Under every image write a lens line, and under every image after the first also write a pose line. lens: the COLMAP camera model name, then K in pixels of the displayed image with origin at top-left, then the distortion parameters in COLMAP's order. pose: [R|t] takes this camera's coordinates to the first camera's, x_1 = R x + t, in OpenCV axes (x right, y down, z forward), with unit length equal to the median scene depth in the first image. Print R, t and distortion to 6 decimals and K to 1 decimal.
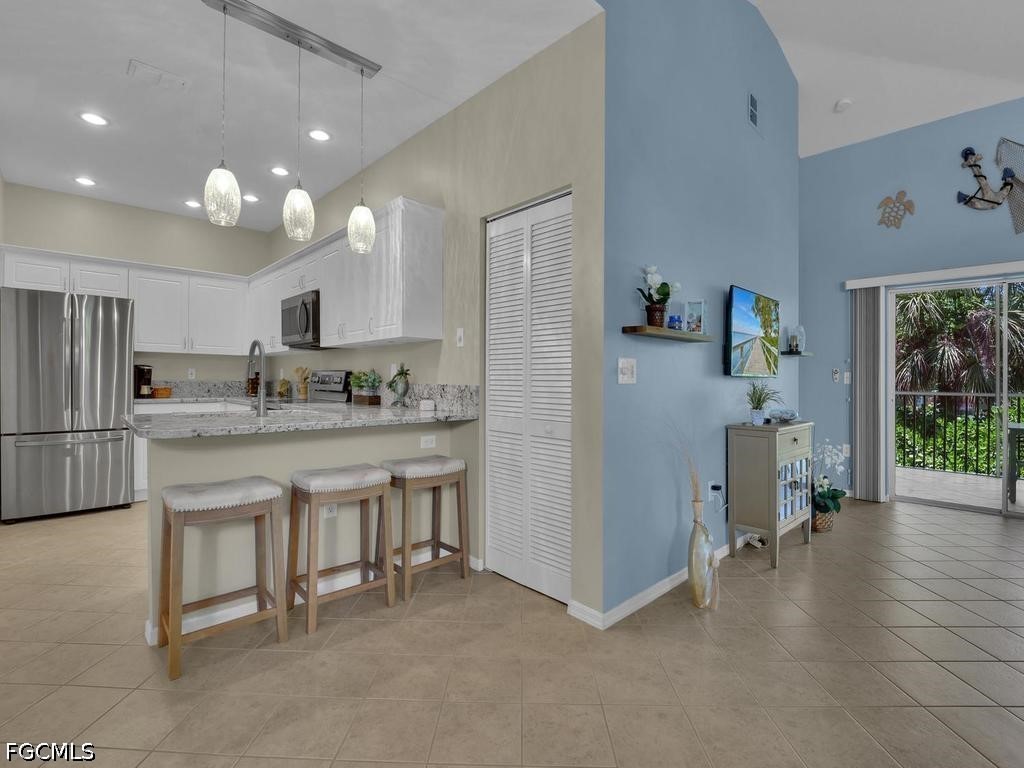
lens RADIAL K [[470.7, 0, 503.2], [0, 470.7, 382.2], [0, 0, 1]] dist [0.008163, -0.012361]
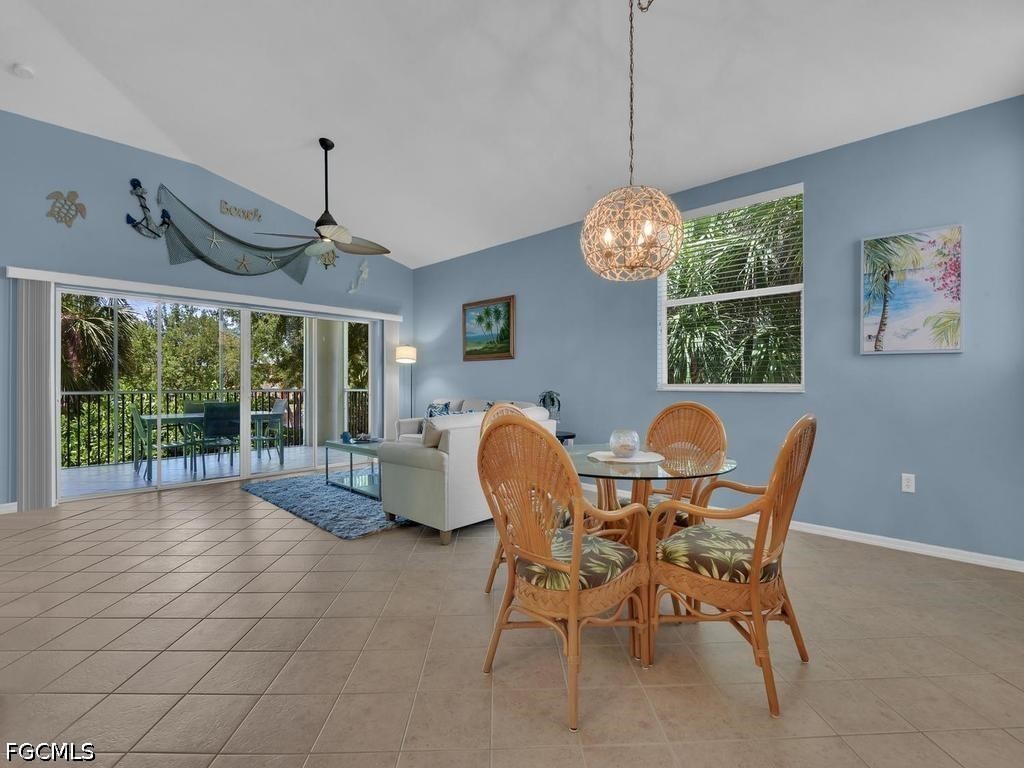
lens RADIAL K [[470.7, 0, 518.4], [0, 470.7, 383.3], [0, 0, 1]] dist [0.008163, -0.012361]
pose [[-0.062558, -0.007663, 0.998012, -0.224875], [0.002908, 0.999965, 0.007860, -0.003553], [-0.998037, 0.003394, -0.062534, 0.131363]]
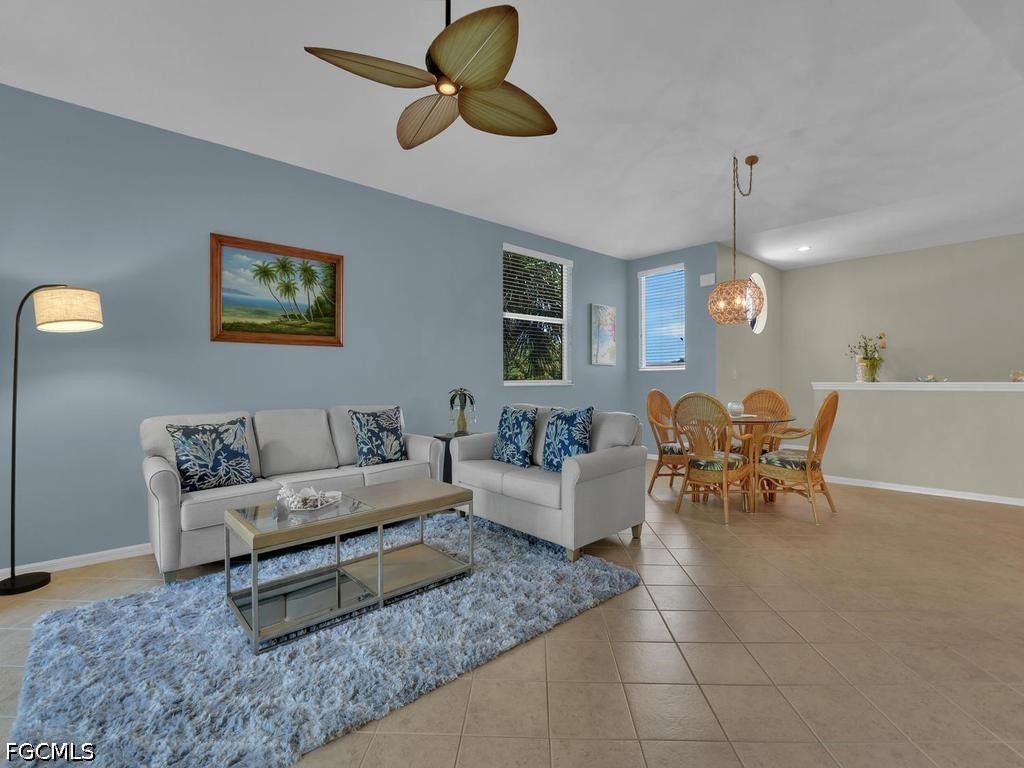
lens RADIAL K [[470.7, 0, 510.6], [0, 470.7, 389.8], [0, 0, 1]] dist [0.008163, -0.012361]
pose [[-0.999936, 0.004221, 0.010492, 0.801611], [0.004438, 0.999775, 0.020727, 0.005469], [-0.010402, 0.020772, -0.999730, 1.031598]]
